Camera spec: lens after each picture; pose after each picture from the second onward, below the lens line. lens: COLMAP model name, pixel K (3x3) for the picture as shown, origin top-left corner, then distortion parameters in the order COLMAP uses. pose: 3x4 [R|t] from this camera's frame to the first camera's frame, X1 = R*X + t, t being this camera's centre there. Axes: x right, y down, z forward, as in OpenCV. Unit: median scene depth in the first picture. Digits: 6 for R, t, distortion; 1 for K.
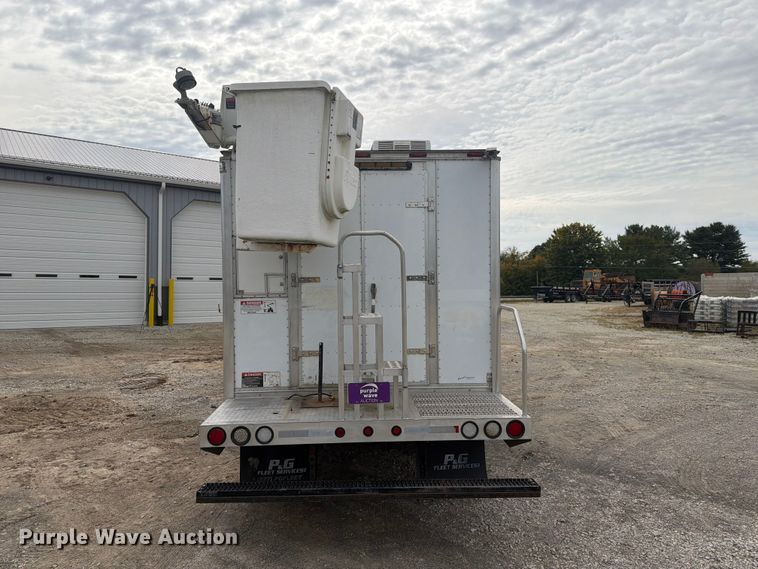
lens RADIAL K [[531.2, 0, 379.0], [0, 531.2, 280.4], [0, 0, 1]] dist [0.048049, -0.064323]
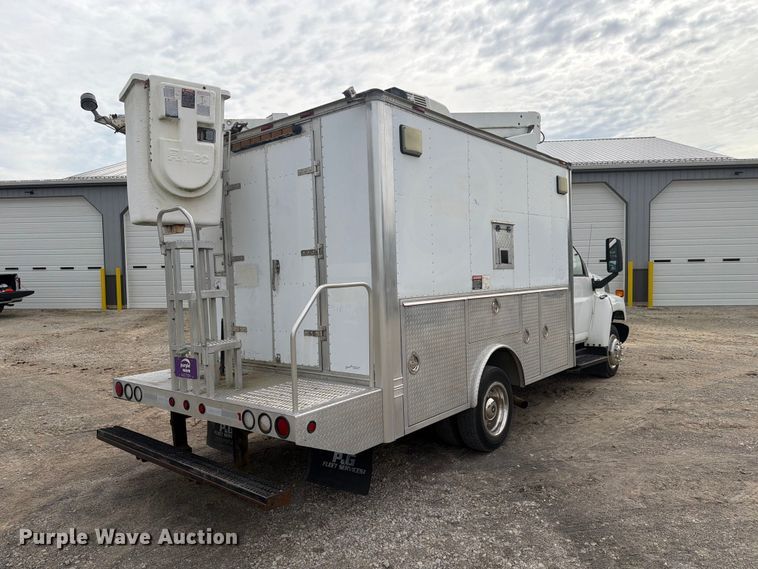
lens RADIAL K [[531.2, 0, 378.0], [0, 531.2, 289.3], [0, 0, 1]] dist [0.048049, -0.064323]
pose [[0.735646, 0.002663, -0.677361, 0.780609], [0.026207, 0.999132, 0.032391, 0.032354], [0.676859, -0.041580, 0.734937, 0.417181]]
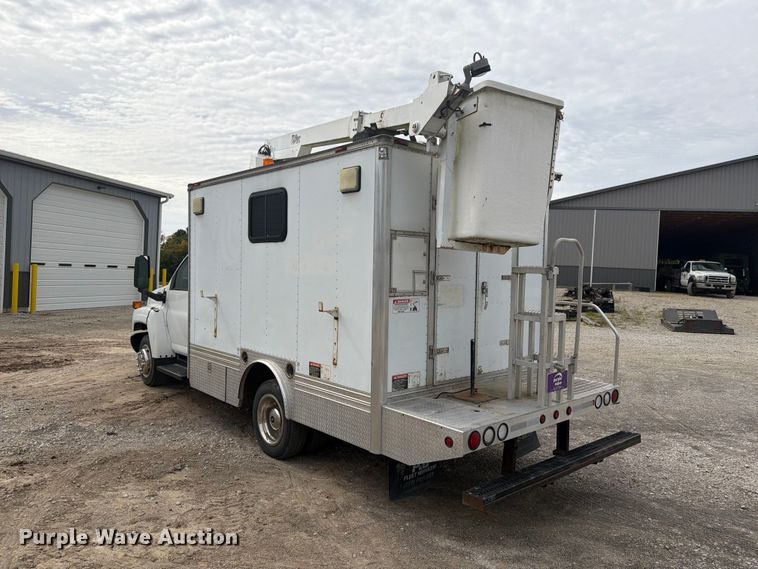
lens RADIAL K [[531.2, 0, 381.8], [0, 531.2, 285.0], [0, 0, 1]] dist [0.048049, -0.064323]
pose [[0.773593, 0.007018, 0.633644, -0.858208], [-0.029453, 0.999256, 0.024890, -0.009287], [-0.632998, -0.037918, 0.773224, 0.298777]]
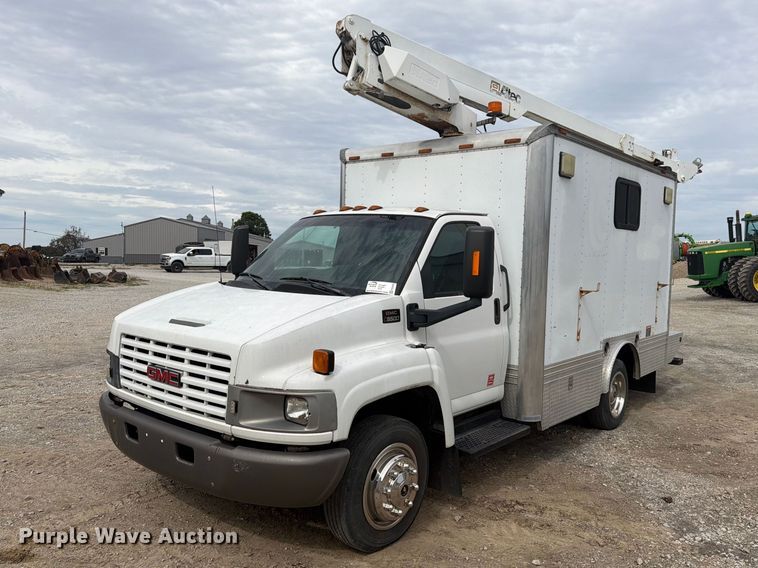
lens RADIAL K [[605.3, 0, 407.9], [0, 605.3, 290.4], [0, 0, 1]] dist [0.026007, -0.037802]
pose [[-0.751660, -0.046607, 0.657902, -0.864763], [-0.018719, 0.998606, 0.049356, 0.015041], [-0.659285, 0.024784, -0.751485, 2.790286]]
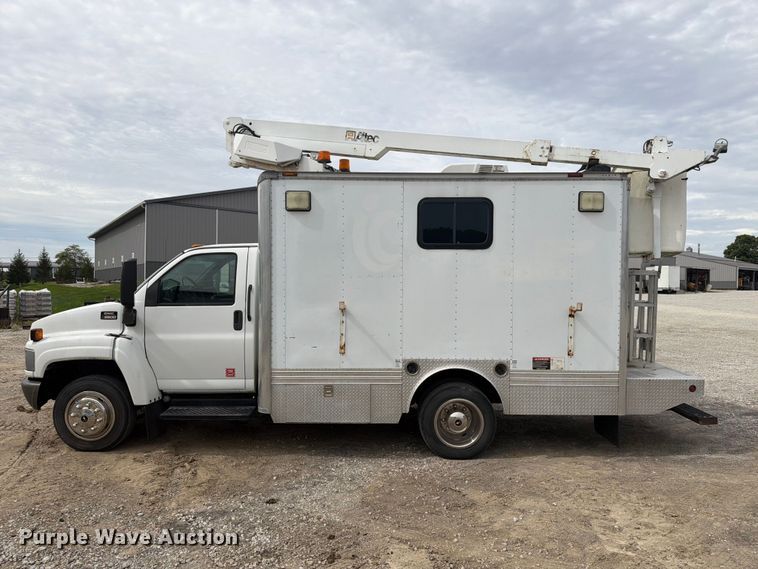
lens RADIAL K [[531.2, 0, 387.2], [0, 531.2, 290.1], [0, 0, 1]] dist [0.048049, -0.064323]
pose [[0.031544, -0.023884, 0.999217, -1.500657], [-0.011317, 0.999642, 0.024252, -0.002233], [-0.999438, -0.012073, 0.031263, 1.497925]]
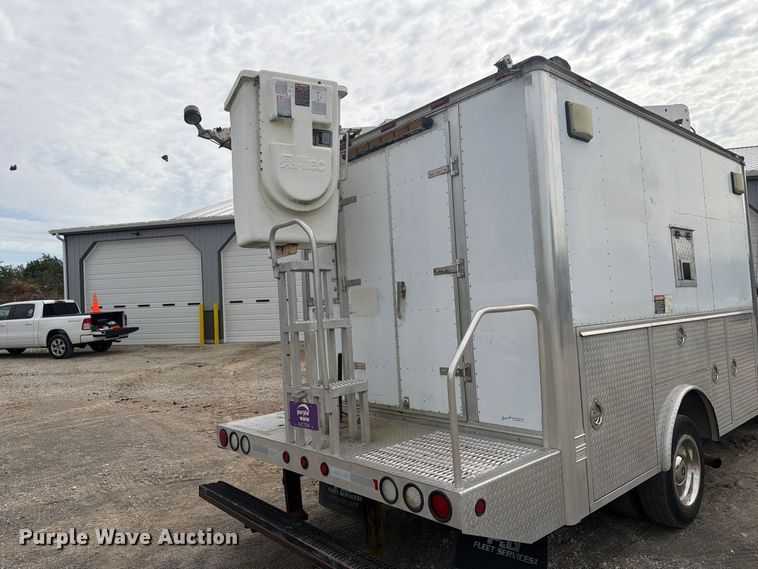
lens RADIAL K [[531.2, 0, 368.9], [0, 531.2, 282.5], [0, 0, 1]] dist [0.048049, -0.064323]
pose [[0.612298, -0.067160, -0.787769, 0.586765], [0.049545, 0.997687, -0.046547, 0.040973], [0.789073, -0.010529, 0.614209, 0.475628]]
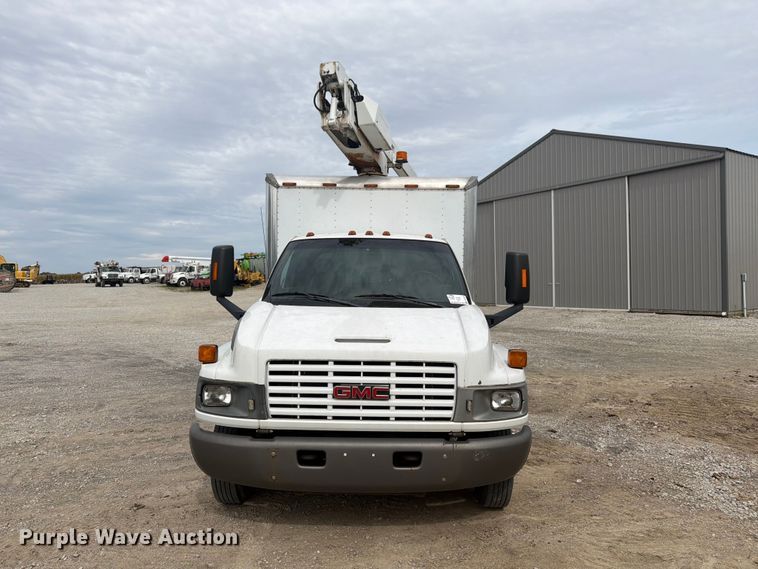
lens RADIAL K [[531.2, 0, 375.6], [0, 531.2, 284.5], [0, 0, 1]] dist [0.048049, -0.064323]
pose [[-0.998565, -0.000771, 0.053556, -0.151478], [-0.000020, 0.999902, 0.014034, 0.014850], [-0.053561, 0.014012, -0.998466, 3.130280]]
